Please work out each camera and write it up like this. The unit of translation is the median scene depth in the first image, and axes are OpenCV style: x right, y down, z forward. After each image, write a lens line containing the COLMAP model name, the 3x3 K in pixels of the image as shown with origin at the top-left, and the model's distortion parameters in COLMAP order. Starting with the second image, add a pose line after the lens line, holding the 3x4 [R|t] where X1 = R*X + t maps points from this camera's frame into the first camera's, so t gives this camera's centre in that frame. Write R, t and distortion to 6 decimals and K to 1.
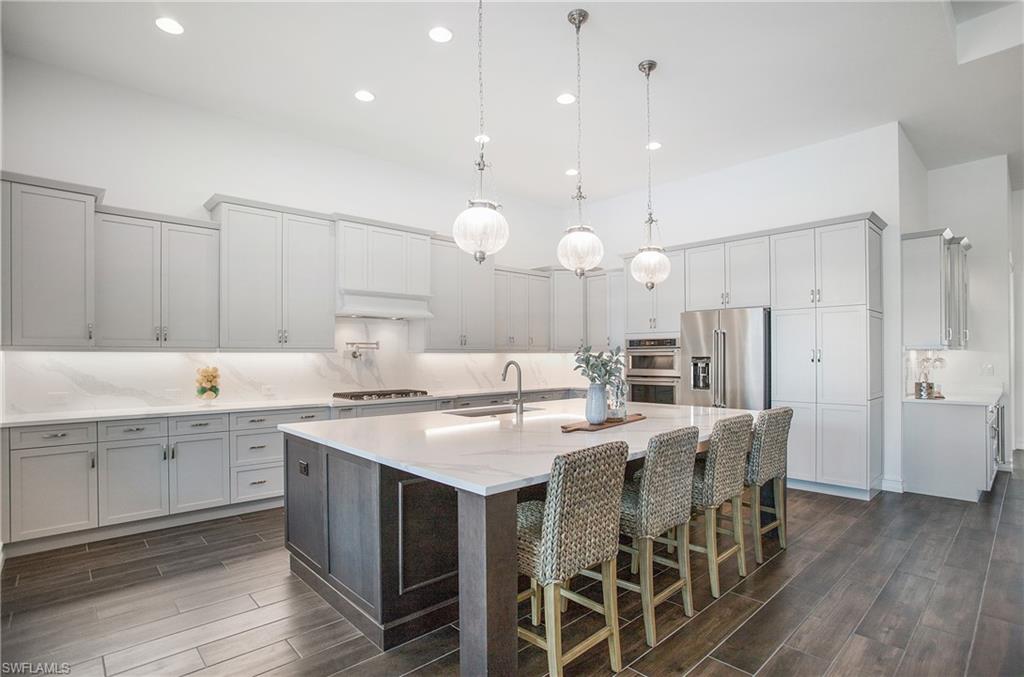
lens RADIAL K [[507.5, 0, 495.8], [0, 507.5, 360.4], [0, 0, 1]] dist [-0.049808, 0.010075]
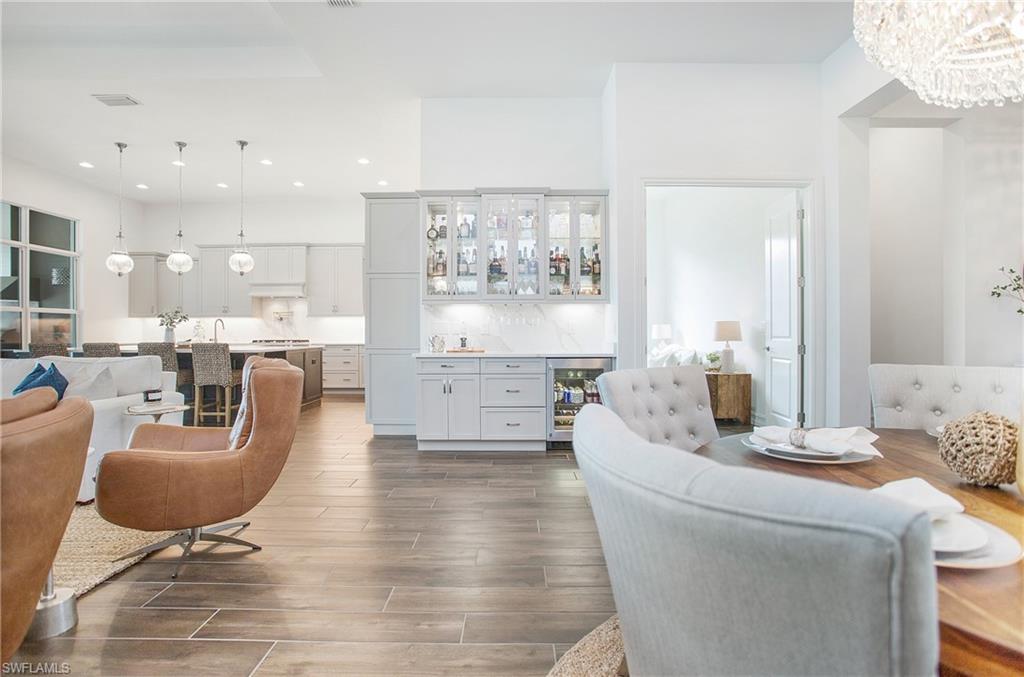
lens RADIAL K [[507.5, 0, 517.1], [0, 507.5, 340.5], [0, 0, 1]] dist [-0.049808, 0.010075]
pose [[0.729858, 0.014422, -0.683446, 1.781367], [-0.008211, 0.999890, 0.012330, 0.040653], [0.683549, -0.003387, 0.729897, 0.330996]]
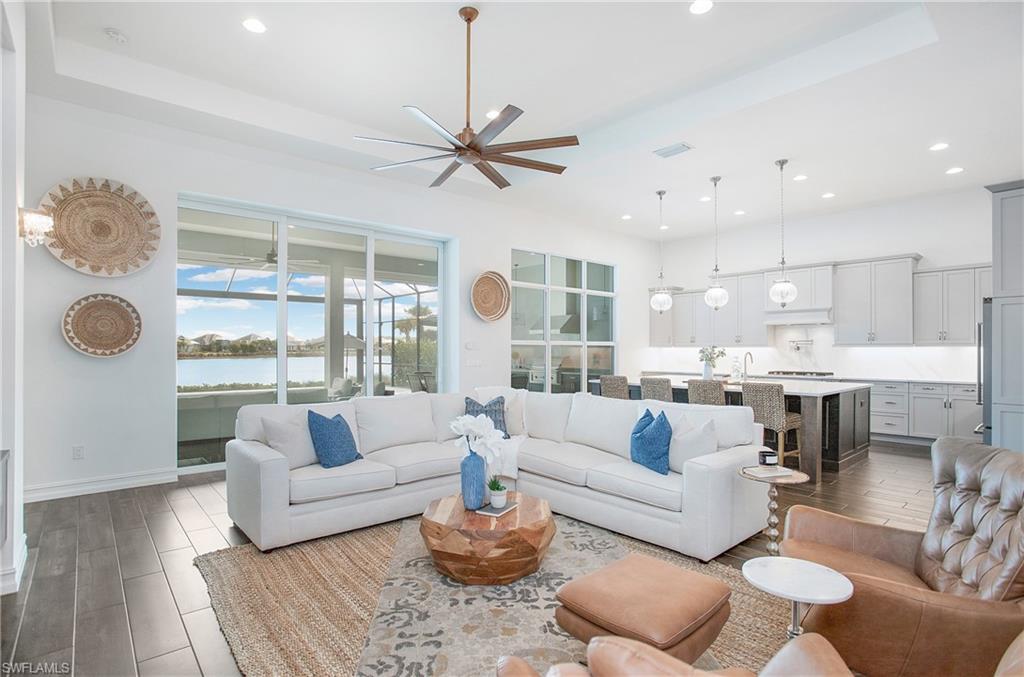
lens RADIAL K [[507.5, 0, 506.9], [0, 507.5, 344.0], [0, 0, 1]] dist [-0.049808, 0.010075]
pose [[-0.047112, -0.007223, -0.998864, 1.567525], [-0.009604, 0.999931, -0.006778, -0.006910], [0.998843, 0.009274, -0.047178, 0.183310]]
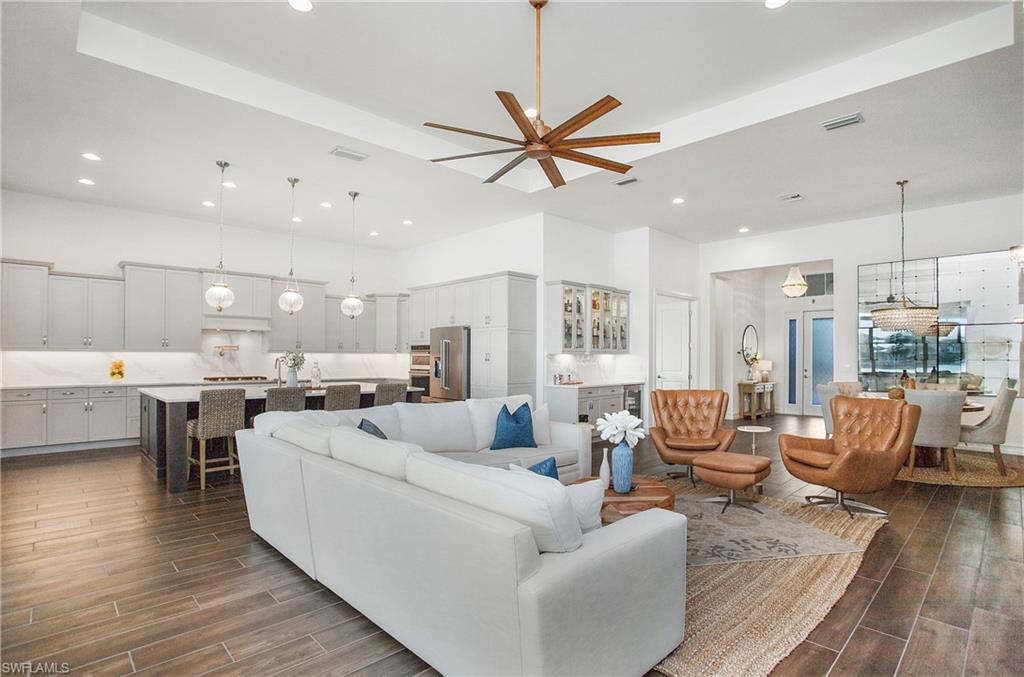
lens RADIAL K [[507.5, 0, 510.9], [0, 507.5, 357.1], [0, 0, 1]] dist [-0.049808, 0.010075]
pose [[0.999766, 0.007967, 0.020097, 0.698674], [-0.007818, 0.999941, -0.007513, 0.004081], [-0.020155, 0.007354, 0.999770, -0.683371]]
